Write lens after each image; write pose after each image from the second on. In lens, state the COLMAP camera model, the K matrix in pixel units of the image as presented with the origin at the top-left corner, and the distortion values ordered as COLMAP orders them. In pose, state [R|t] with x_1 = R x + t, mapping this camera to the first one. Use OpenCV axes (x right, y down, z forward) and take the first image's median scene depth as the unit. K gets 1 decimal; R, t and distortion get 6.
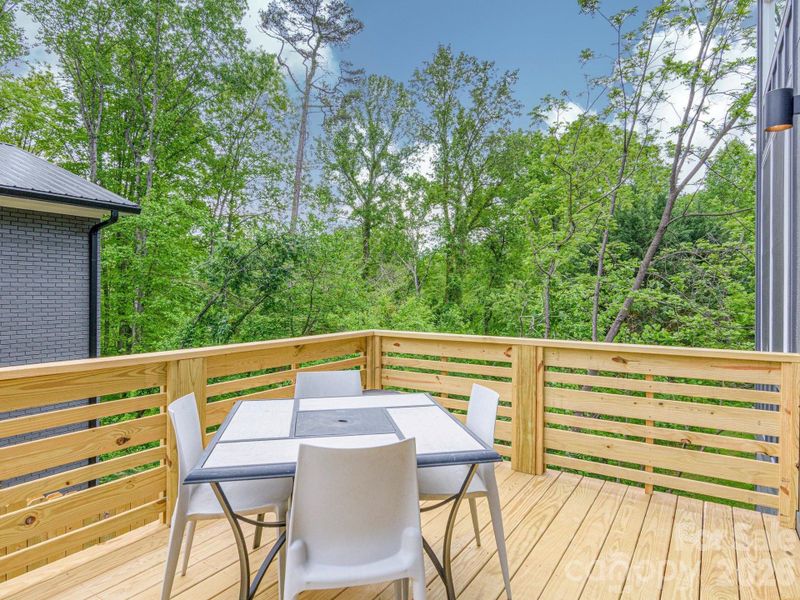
lens RADIAL K [[480.7, 0, 399.7], [0, 480.7, 293.4], [0, 0, 1]] dist [-0.000632, 0.000085]
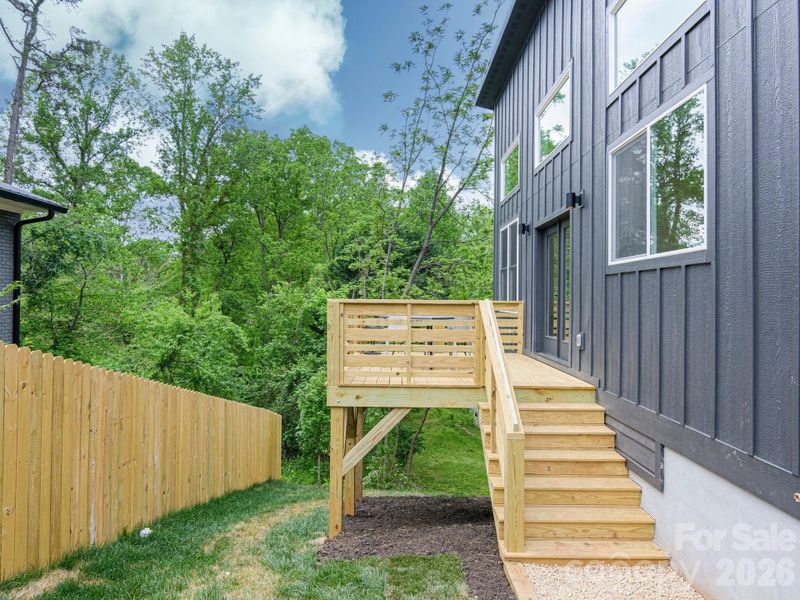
lens RADIAL K [[533.1, 0, 402.0], [0, 533.1, 291.3], [0, 0, 1]] dist [-0.002655, -0.037675]
pose [[0.835569, 0.010362, 0.549288, -0.115711], [-0.003046, 0.999894, -0.014228, 0.007341], [-0.549377, 0.010215, 0.835512, -0.098785]]
